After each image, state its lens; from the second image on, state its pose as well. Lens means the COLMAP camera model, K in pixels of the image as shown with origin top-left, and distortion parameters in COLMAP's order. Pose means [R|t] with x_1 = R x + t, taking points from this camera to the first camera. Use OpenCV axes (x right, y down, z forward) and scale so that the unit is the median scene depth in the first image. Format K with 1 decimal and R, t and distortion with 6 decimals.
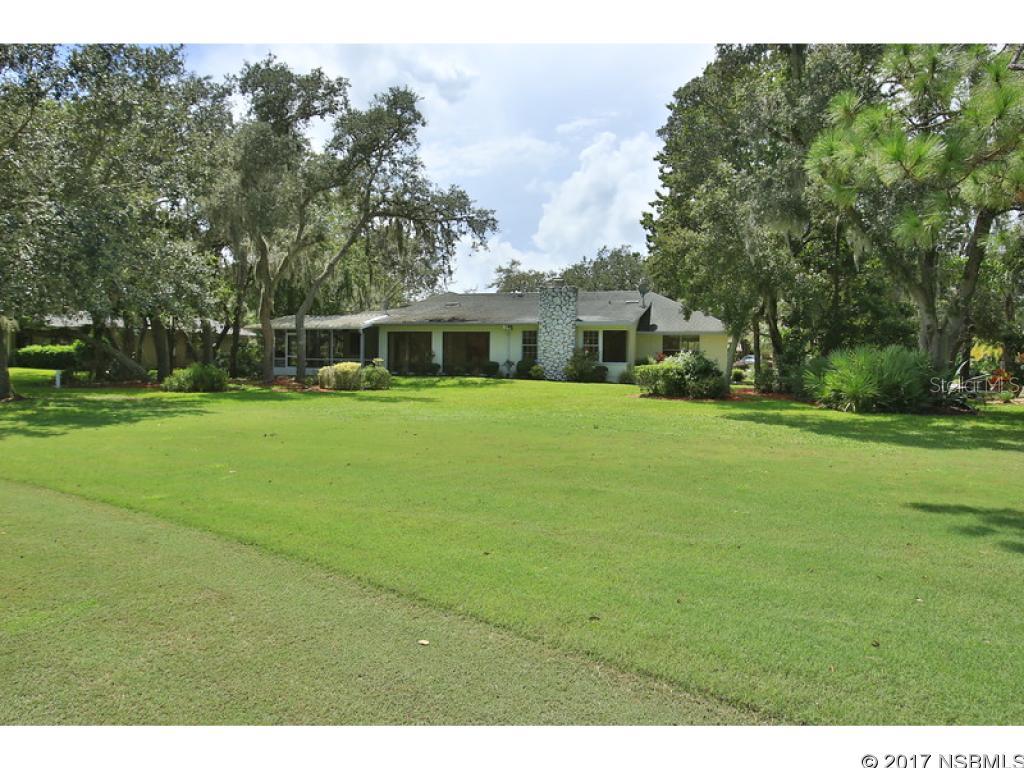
lens RADIAL K [[660.5, 0, 512.0], [0, 660.5, 384.0], [0, 0, 1]] dist [-0.000199, -0.000009]
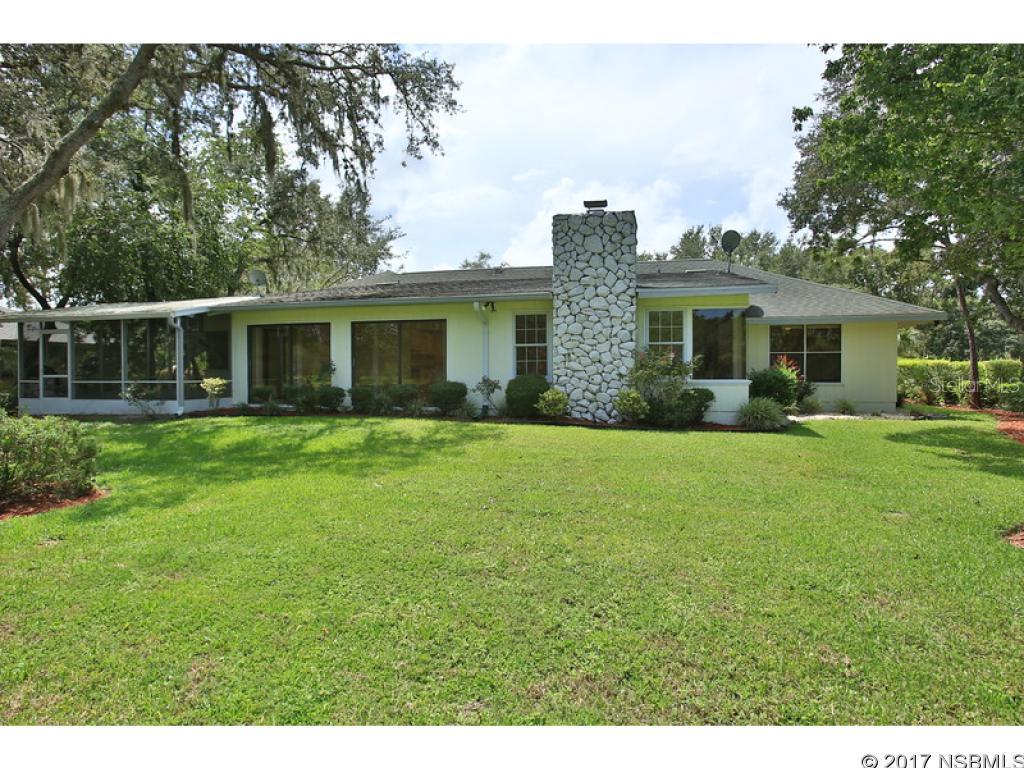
lens RADIAL K [[550.4, 0, 512.0], [0, 550.4, 384.0], [0, 0, 1]] dist [-0.001281, -0.000122]
pose [[0.997964, -0.017232, 0.061411, -0.011403], [0.018141, 0.999734, -0.014276, -0.026016], [-0.061149, 0.015361, 0.998010, 0.611876]]
